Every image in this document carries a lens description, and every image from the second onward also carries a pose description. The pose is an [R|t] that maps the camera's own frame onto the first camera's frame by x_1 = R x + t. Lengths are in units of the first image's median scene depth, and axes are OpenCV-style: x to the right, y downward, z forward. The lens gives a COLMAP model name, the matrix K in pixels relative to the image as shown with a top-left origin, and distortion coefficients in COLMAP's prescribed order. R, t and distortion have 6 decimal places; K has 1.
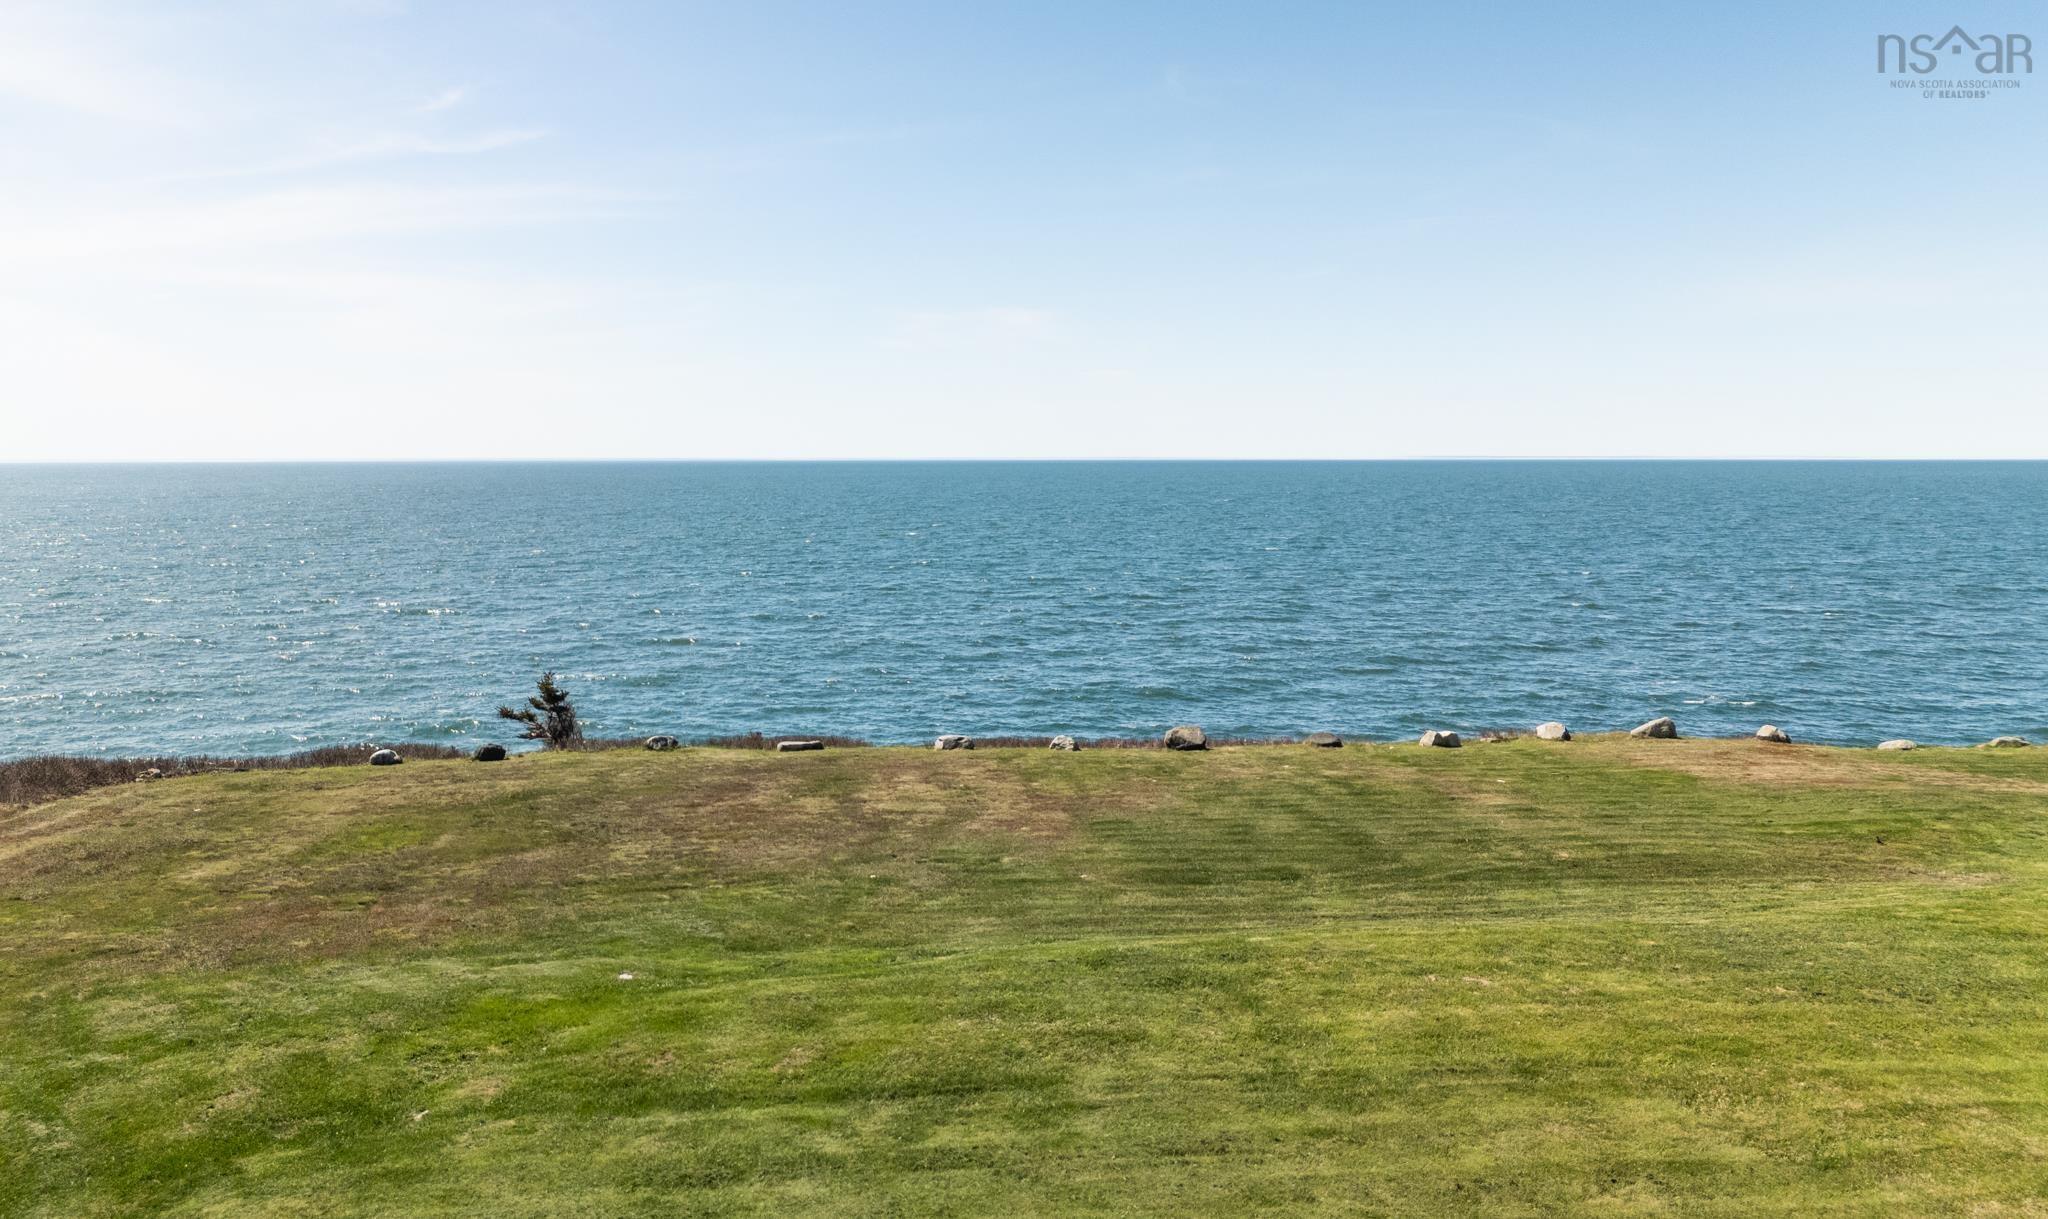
lens RADIAL K [[1525.7, 0, 1020.8], [0, 1525.7, 607.9], [0, 0, 1]] dist [-0.061608, -0.001490]
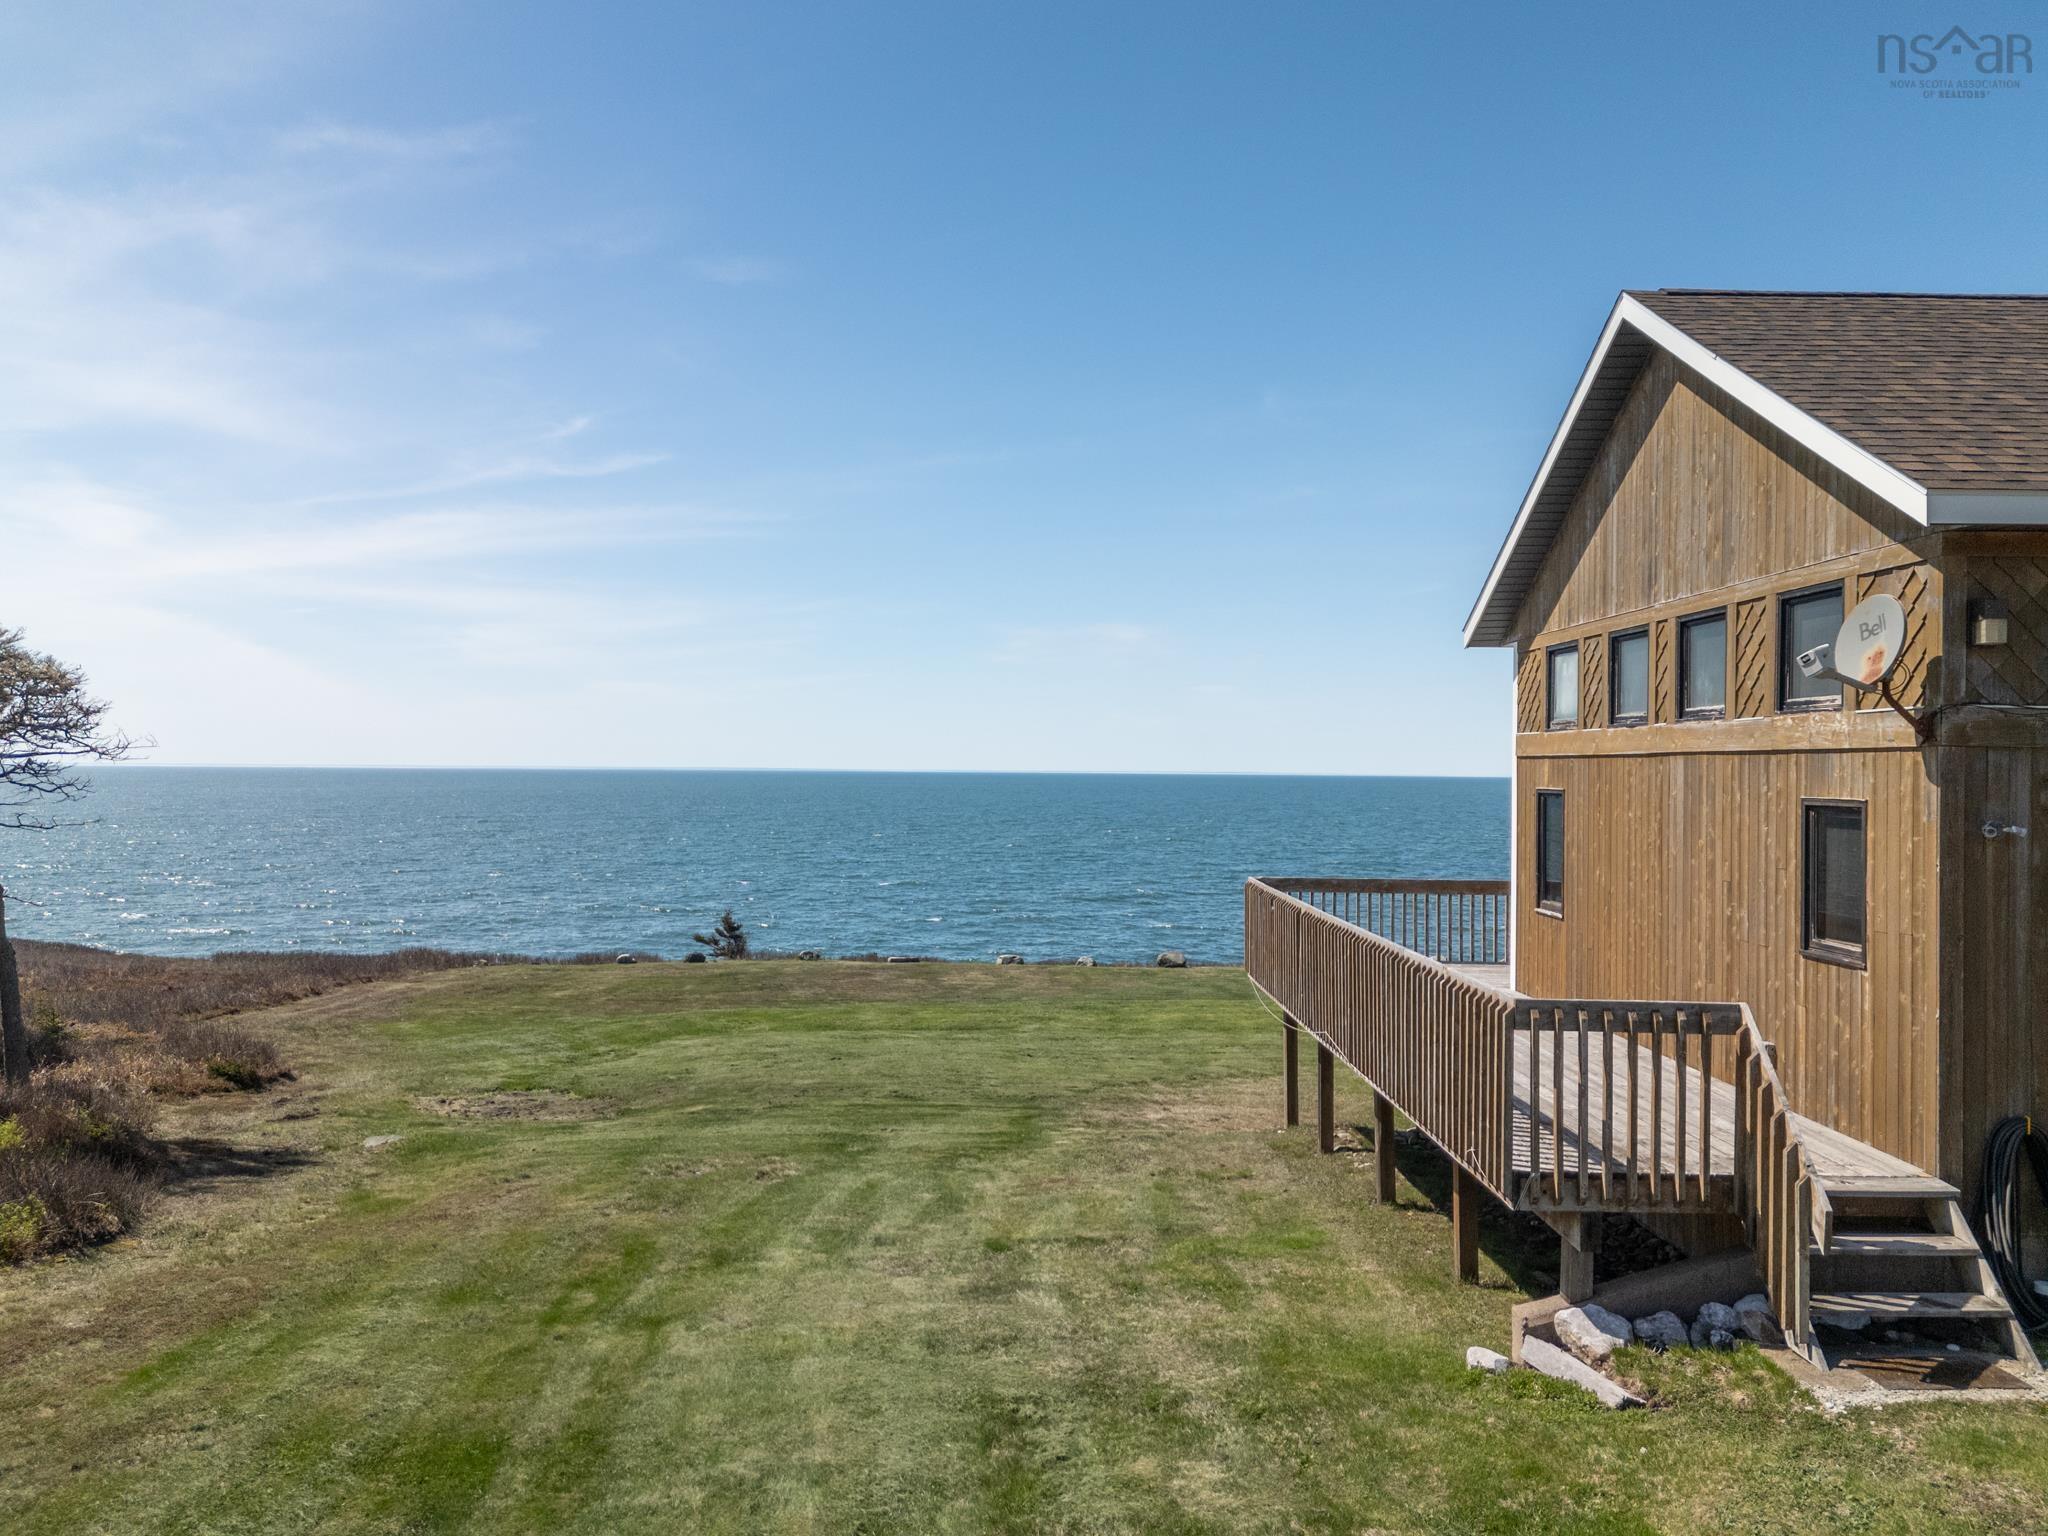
lens RADIAL K [[1525.3, 0, 1027.1], [0, 1525.3, 774.0], [0, 0, 1]] dist [0.051081, -0.002524]
pose [[0.997973, 0.004266, -0.063496, 0.063535], [-0.010299, 0.995425, -0.094986, 0.050204], [0.062801, 0.095447, 0.993452, -0.447961]]
